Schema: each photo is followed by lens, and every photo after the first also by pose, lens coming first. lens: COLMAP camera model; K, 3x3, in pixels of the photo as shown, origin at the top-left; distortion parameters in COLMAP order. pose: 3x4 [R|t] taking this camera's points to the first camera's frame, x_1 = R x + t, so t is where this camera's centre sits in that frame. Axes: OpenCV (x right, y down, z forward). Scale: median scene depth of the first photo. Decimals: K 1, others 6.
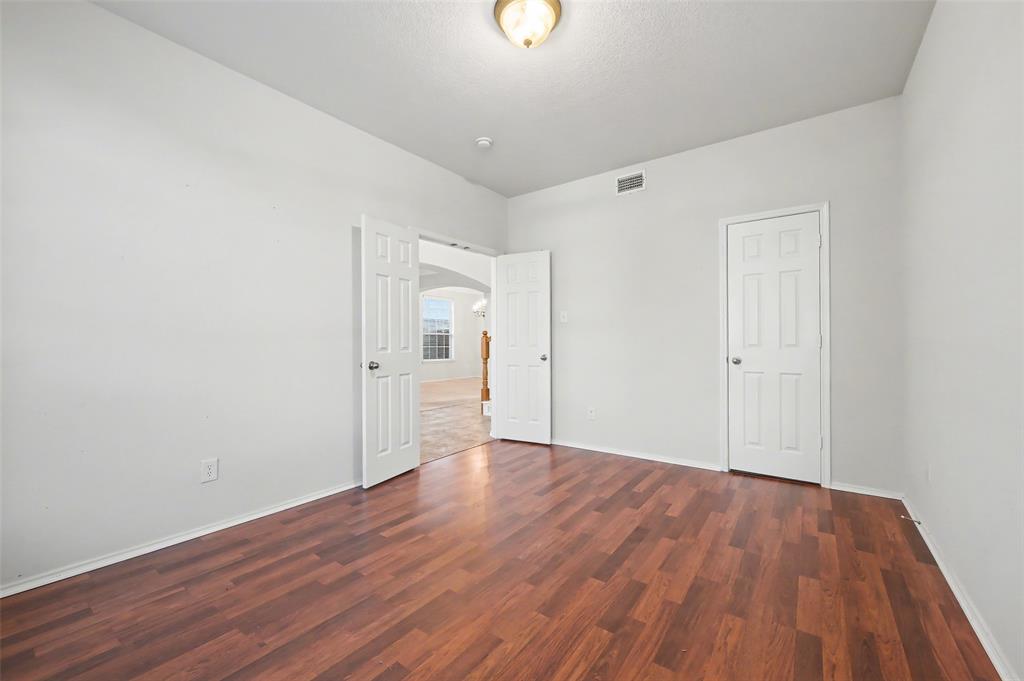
lens RADIAL K [[416.0, 0, 513.6], [0, 416.0, 334.3], [0, 0, 1]] dist [-0.001445, -0.000187]
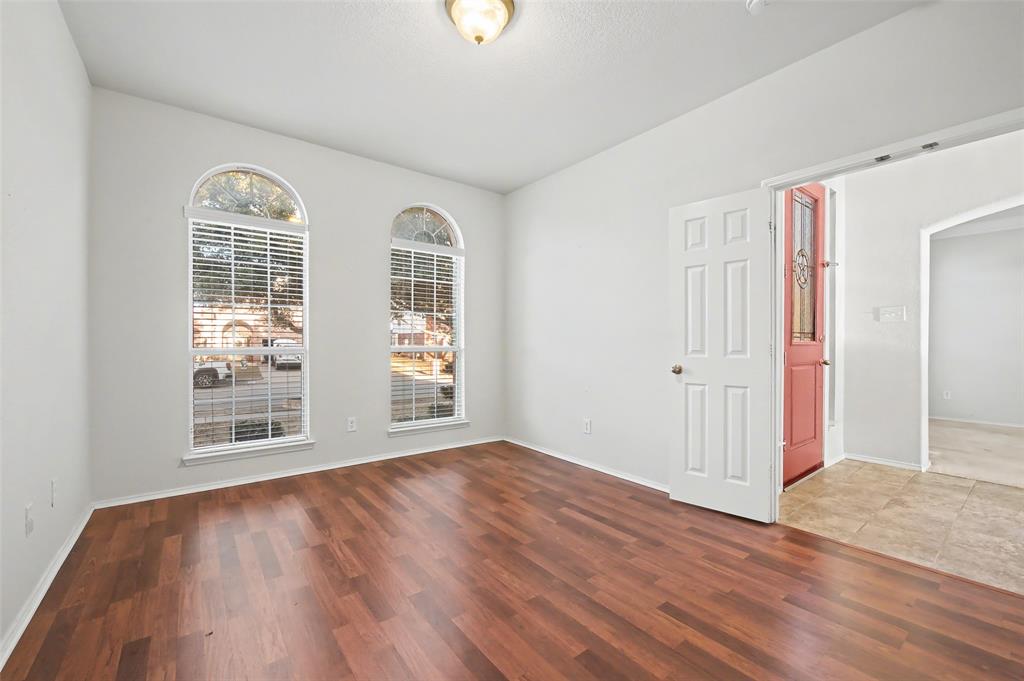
lens RADIAL K [[416.0, 0, 510.6], [0, 416.0, 342.8], [0, 0, 1]] dist [-0.001445, -0.000187]
pose [[-0.293418, 0.001322, -0.955983, 0.759711], [0.017846, 0.999832, -0.004095, 0.014711], [0.955818, -0.018262, -0.293393, 1.081755]]
